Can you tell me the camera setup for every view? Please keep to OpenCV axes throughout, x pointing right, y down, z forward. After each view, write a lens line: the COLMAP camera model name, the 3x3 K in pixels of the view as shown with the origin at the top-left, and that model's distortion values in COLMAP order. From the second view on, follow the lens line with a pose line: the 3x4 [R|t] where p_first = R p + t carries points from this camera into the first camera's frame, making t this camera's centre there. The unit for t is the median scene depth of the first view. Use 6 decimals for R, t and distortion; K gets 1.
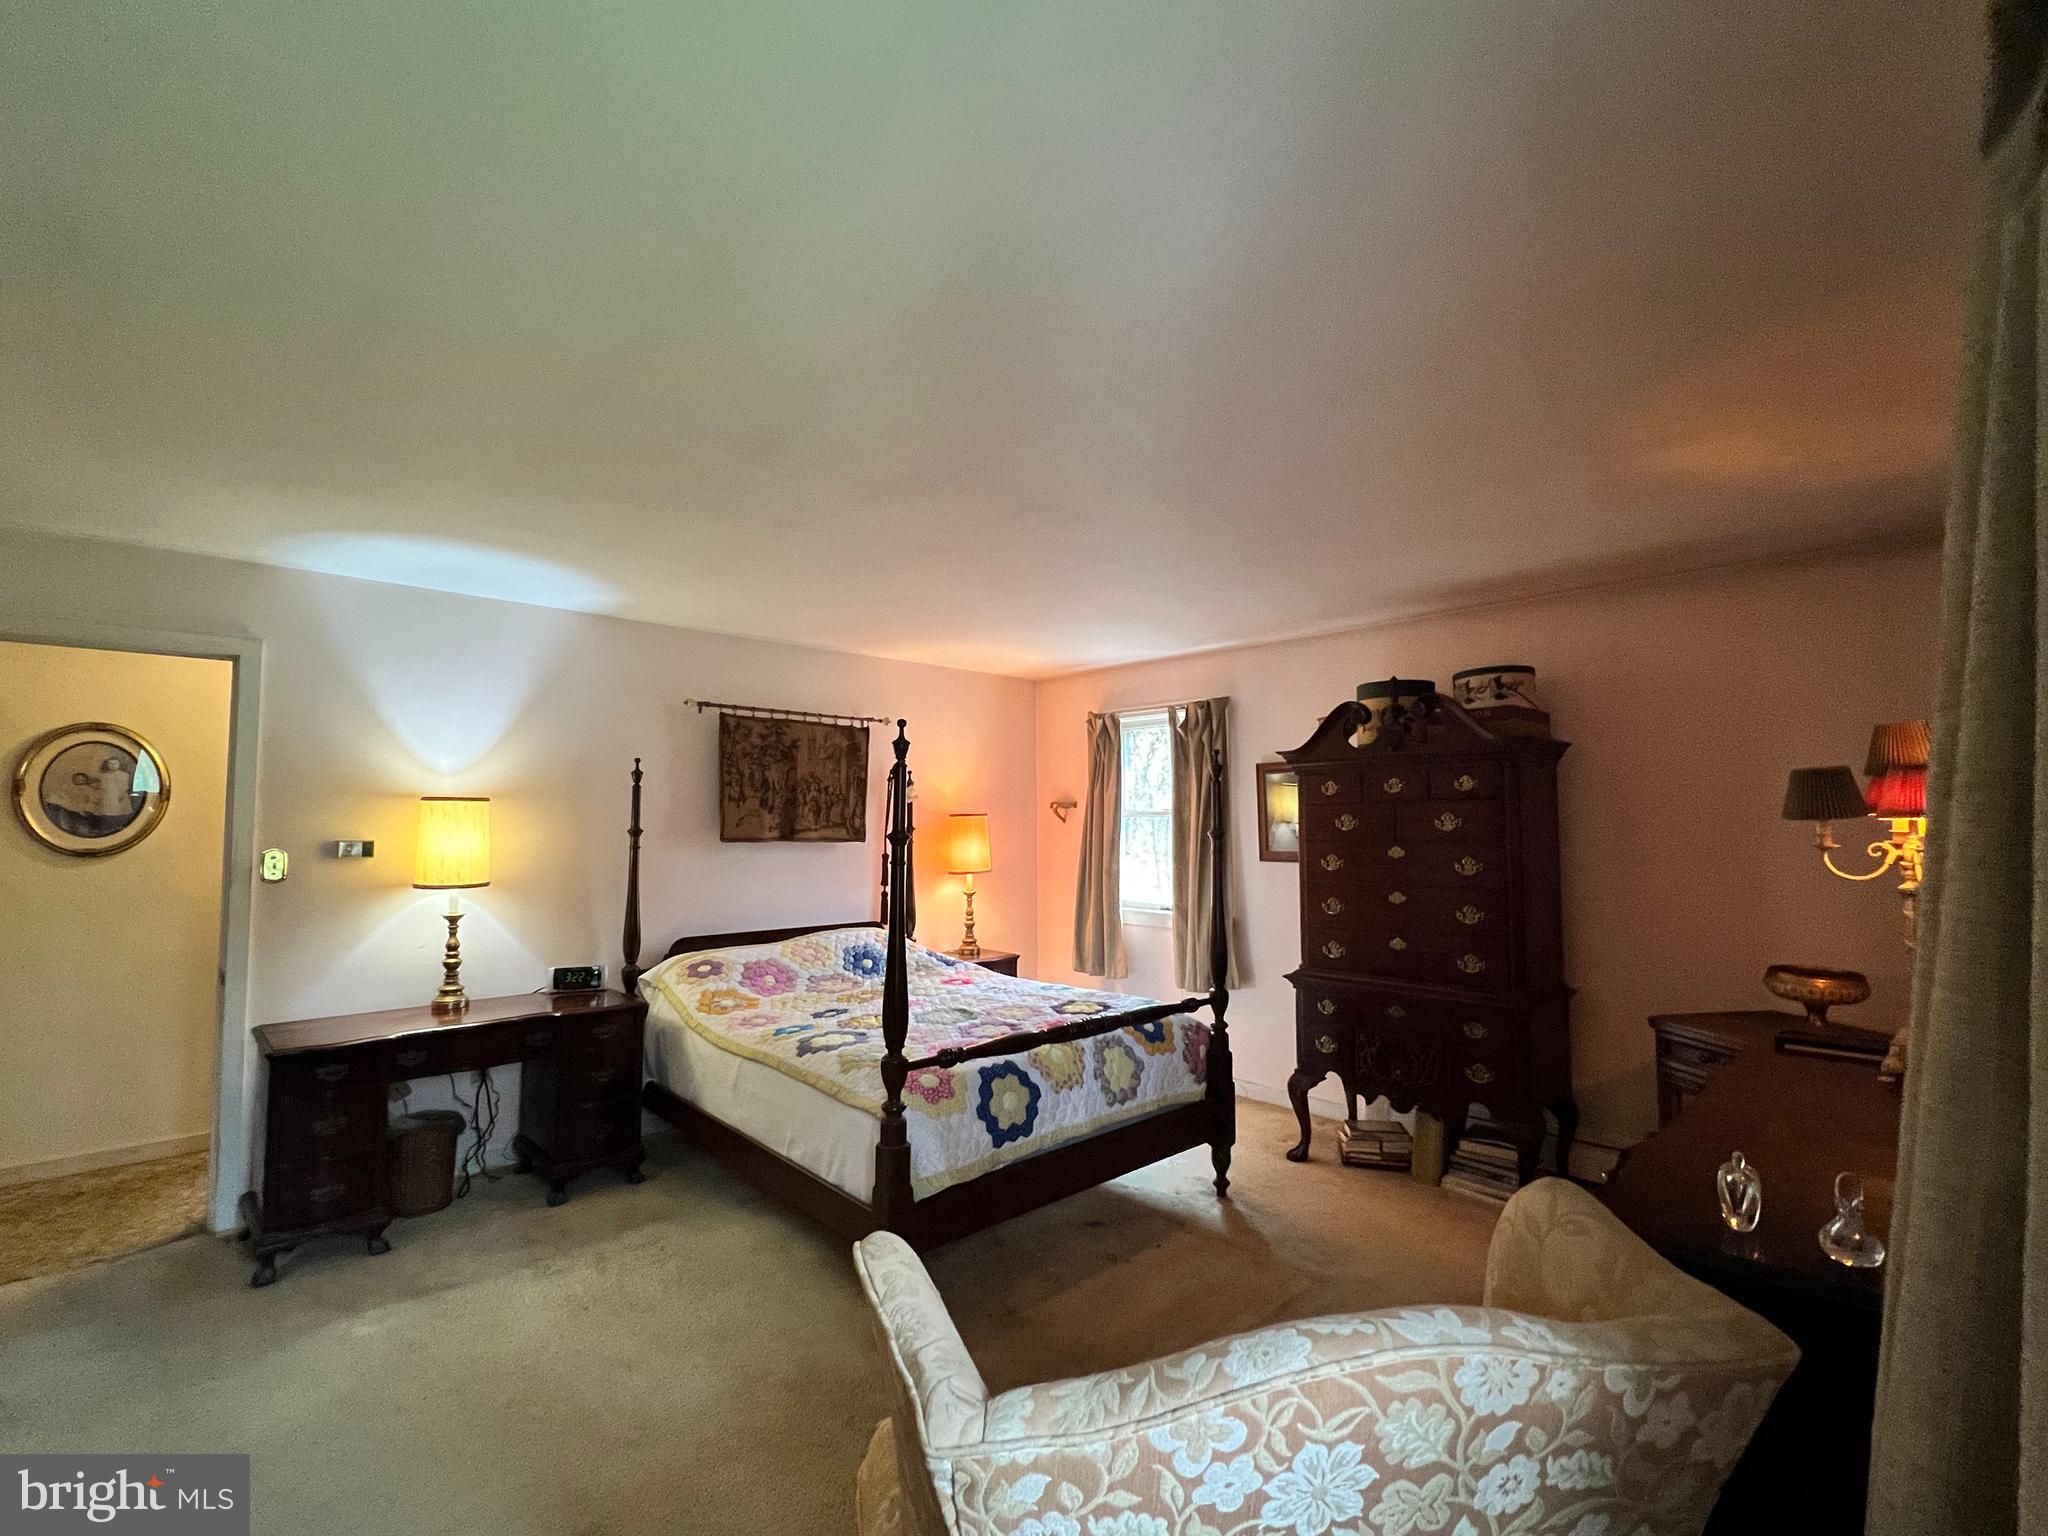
lens RADIAL K [[906.4, 0, 1028.6], [0, 906.4, 772.7], [0, 0, 1]] dist [0.000346, -0.000089]
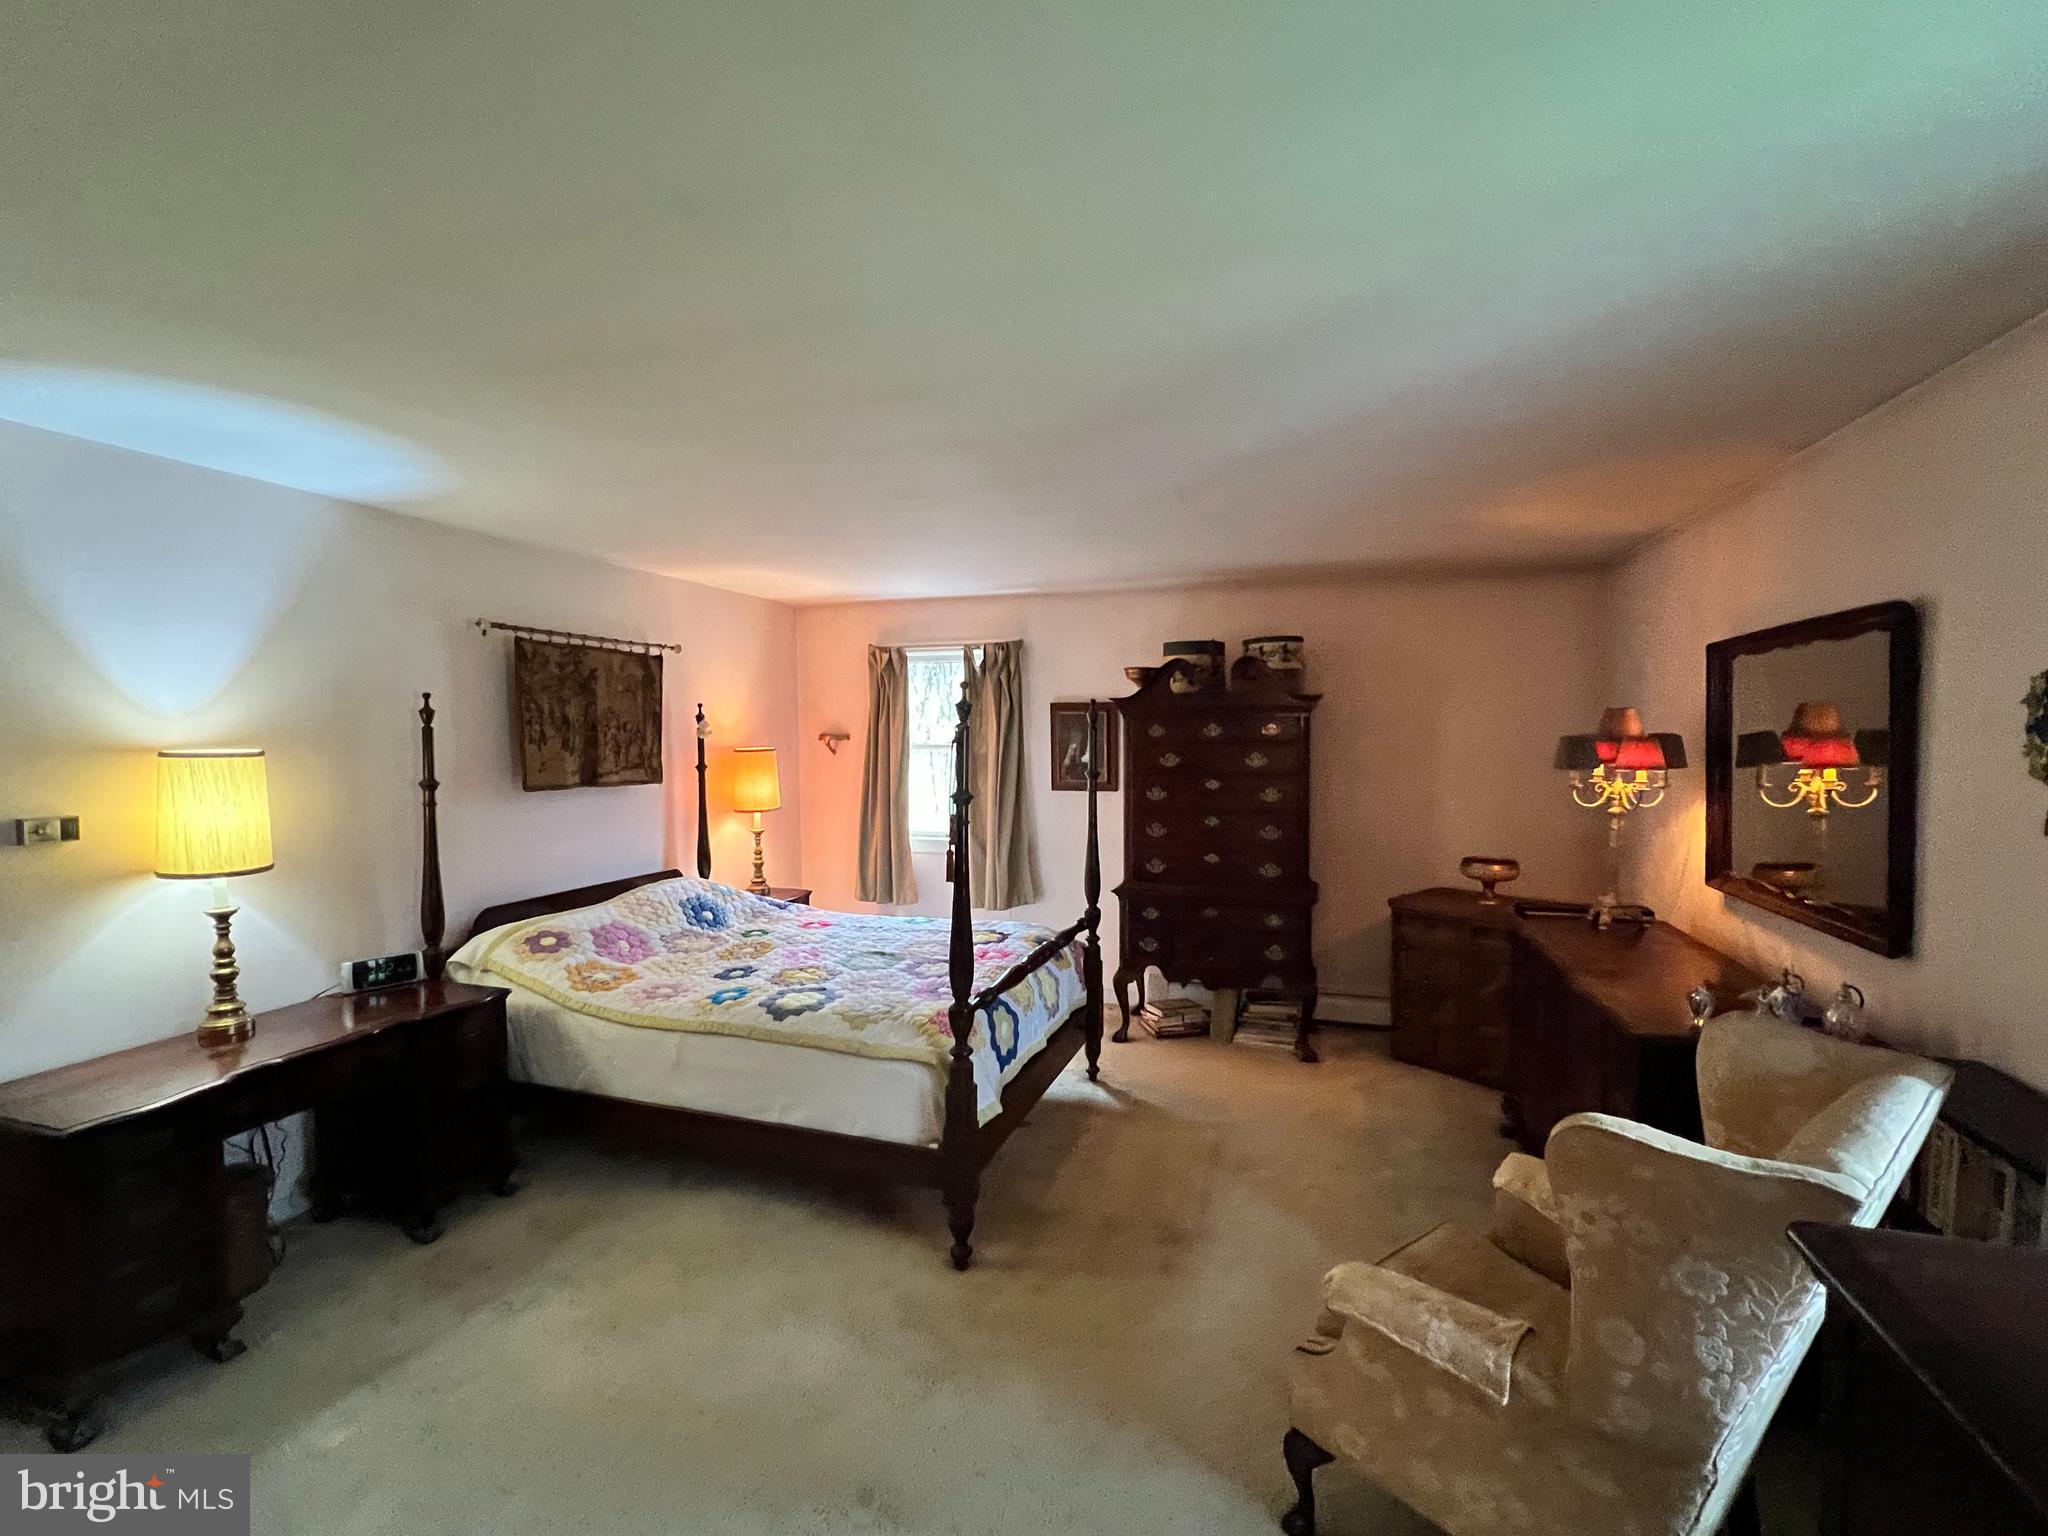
lens RADIAL K [[906.4, 0, 1028.6], [0, 906.4, 772.7], [0, 0, 1]] dist [0.000346, -0.000089]
pose [[0.877919, -0.025351, 0.478138, -0.382516], [-0.023235, 0.995165, 0.095427, -0.037766], [-0.478245, -0.094887, 0.873085, 0.048101]]
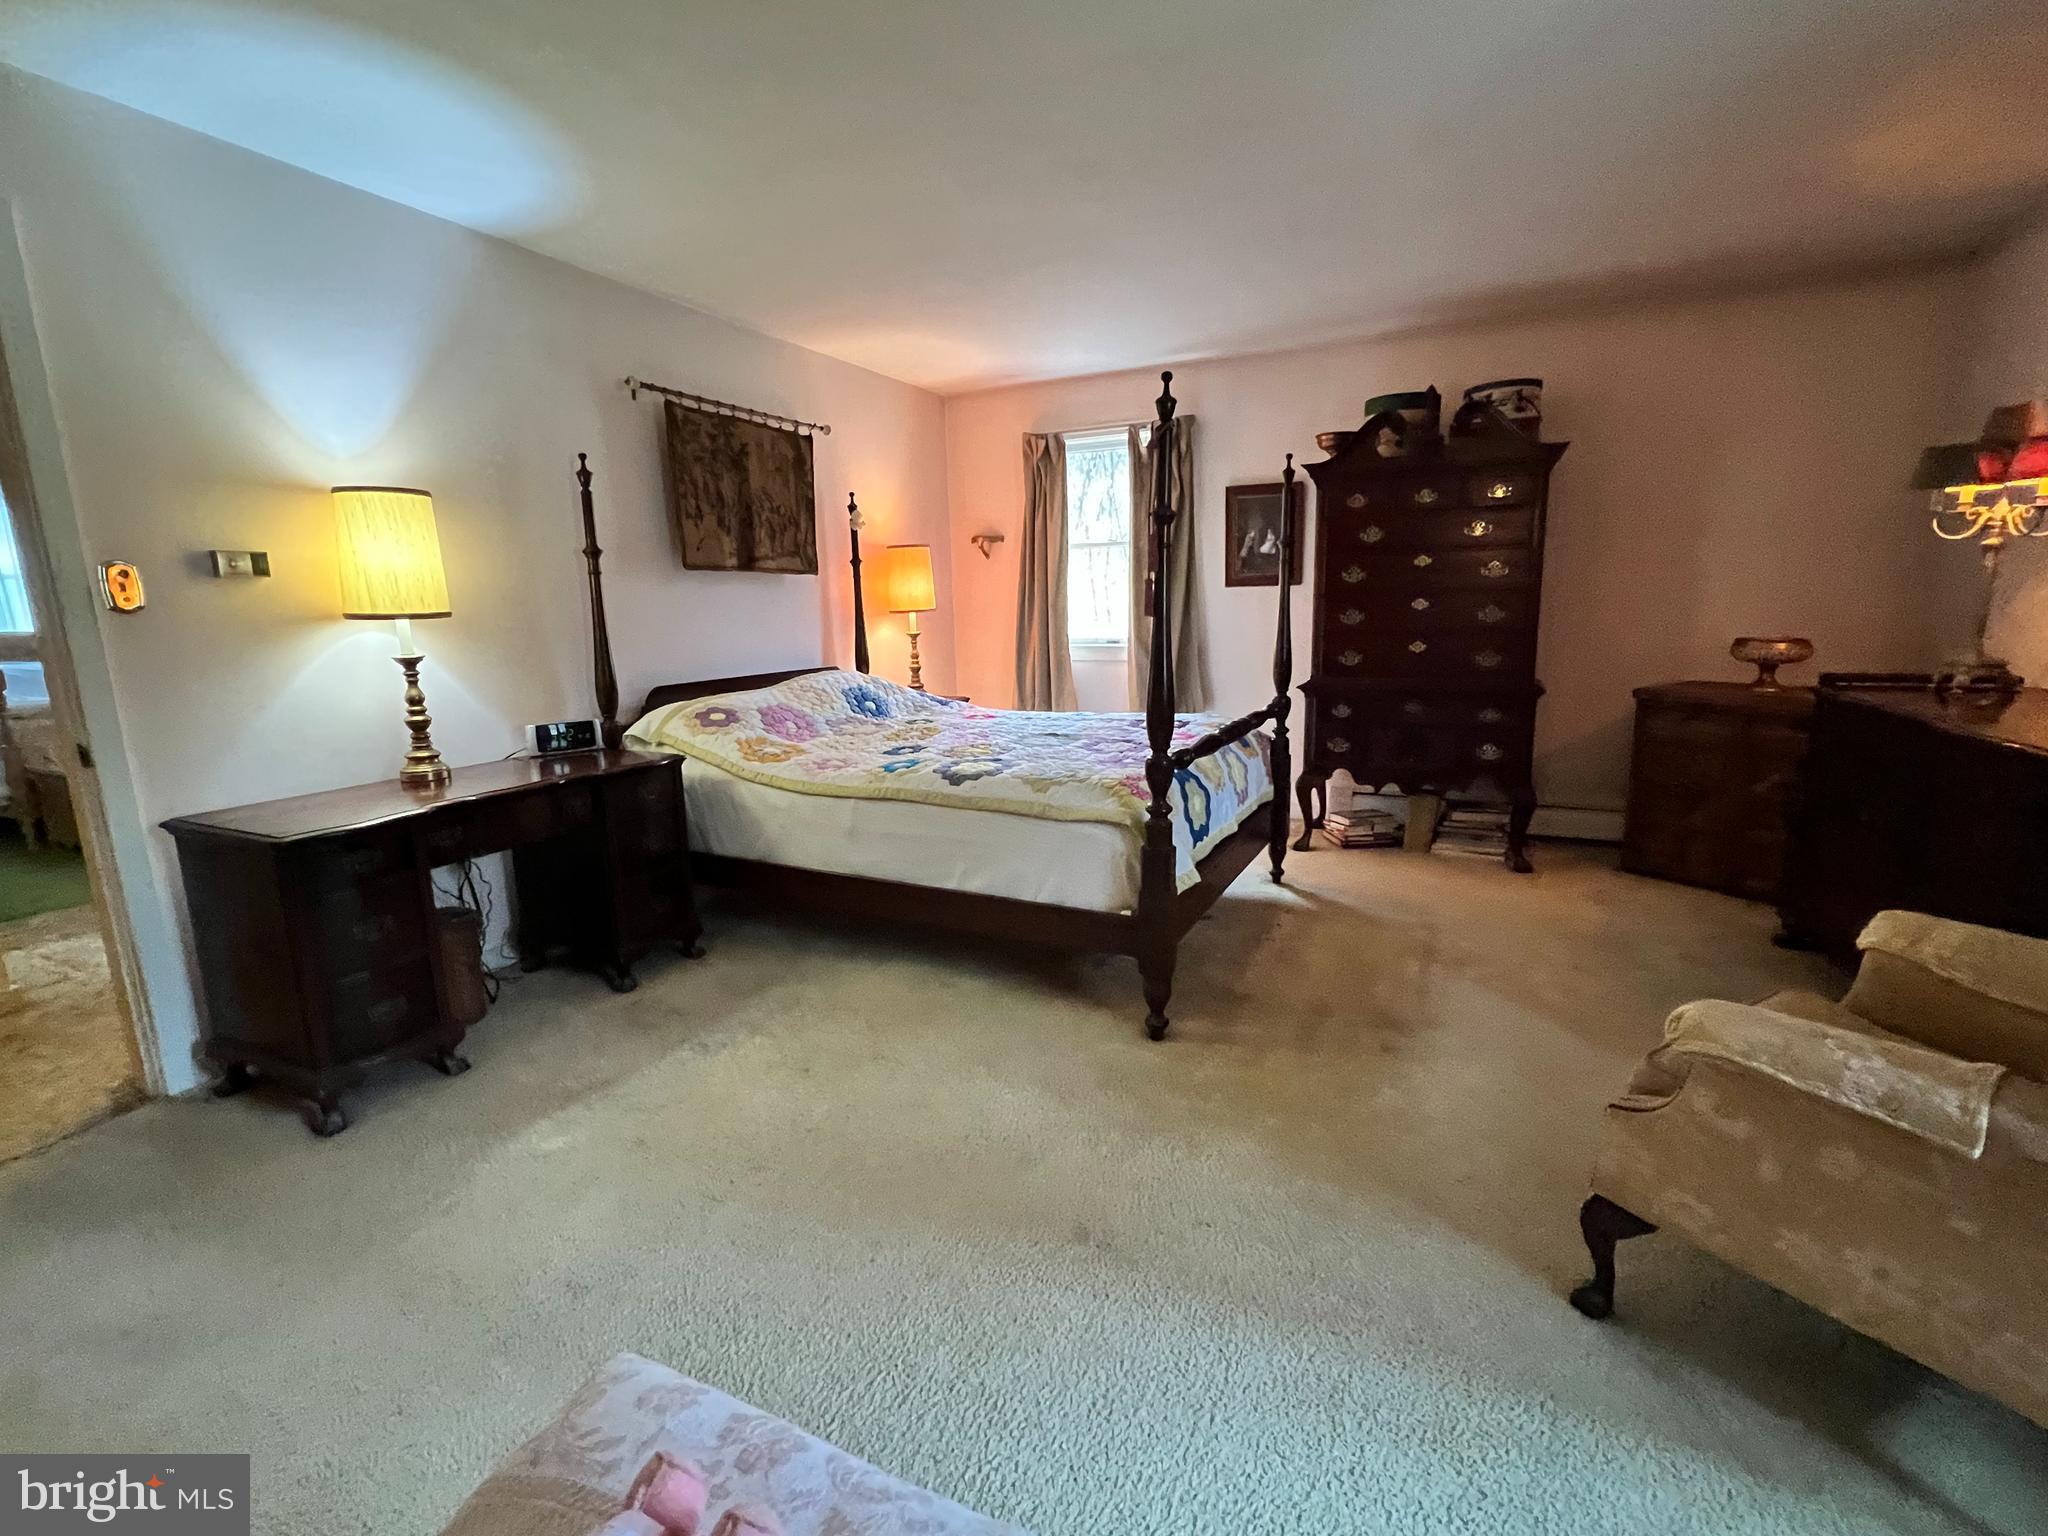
lens RADIAL K [[907.5, 0, 1028.9], [0, 907.5, 768.0], [0, 0, 1]] dist [-0.001338, -0.000033]
pose [[0.937529, -0.085192, 0.337316, -0.393260], [0.003485, 0.971807, 0.235754, 0.068363], [-0.347890, -0.219850, 0.911393, 0.128739]]
